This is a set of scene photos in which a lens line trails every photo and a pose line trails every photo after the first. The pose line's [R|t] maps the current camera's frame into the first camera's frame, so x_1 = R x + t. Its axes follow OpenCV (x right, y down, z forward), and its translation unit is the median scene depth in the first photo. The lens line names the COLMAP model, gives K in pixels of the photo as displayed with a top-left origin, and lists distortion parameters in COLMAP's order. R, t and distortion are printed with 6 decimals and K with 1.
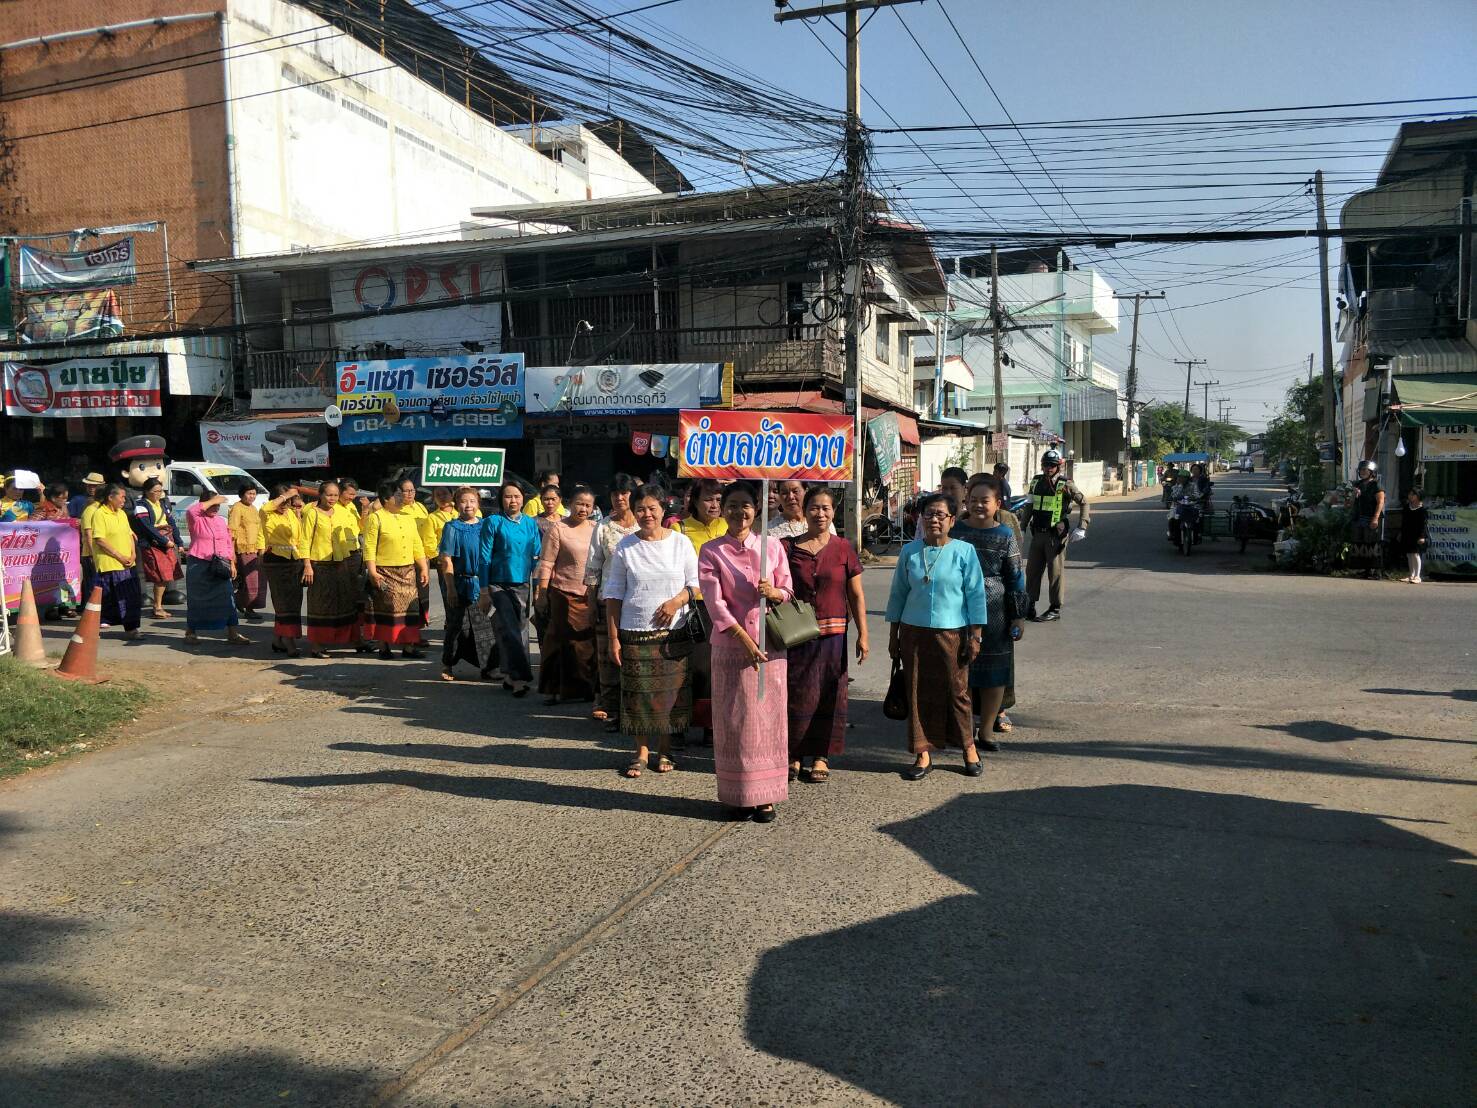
lens RADIAL K [[1206.8, 0, 741.7], [0, 1206.8, 544.6], [0, 0, 1]] dist [0.028446, -0.044199]
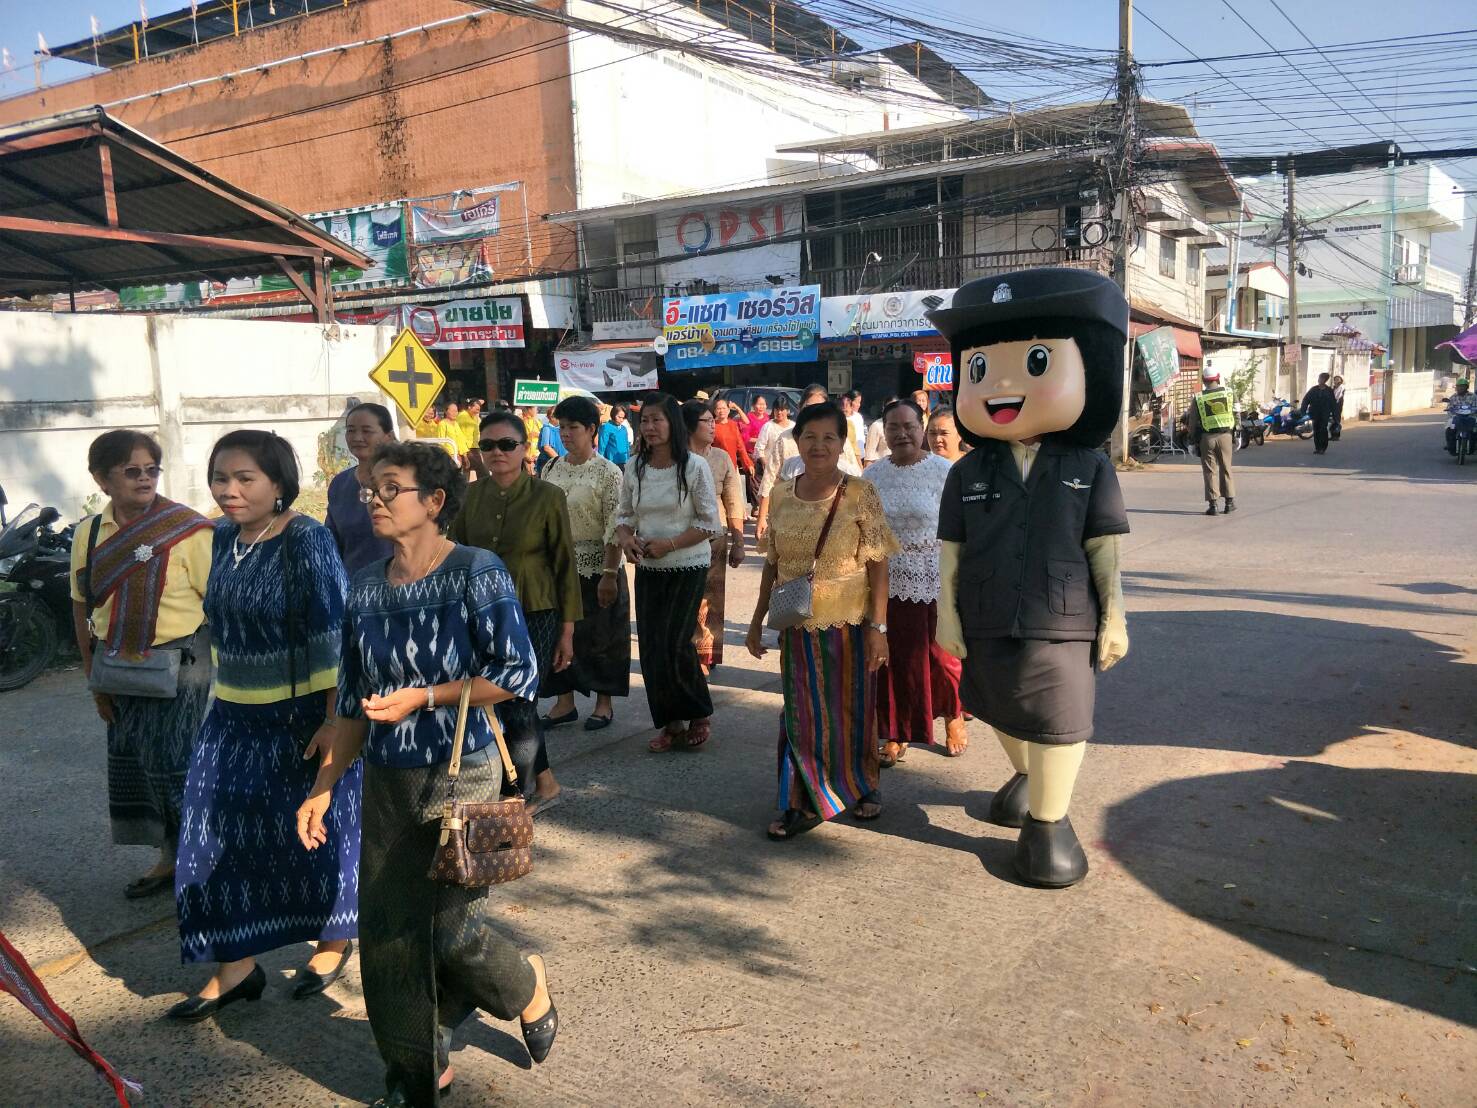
lens RADIAL K [[1200.7, 0, 734.6], [0, 1200.7, 545.6], [0, 0, 1]] dist [0.088259, -0.164416]
pose [[0.968598, 0.020083, -0.247821, 0.026068], [-0.003090, 0.997628, 0.068769, 0.007474], [0.248614, -0.065843, 0.966362, -0.124288]]
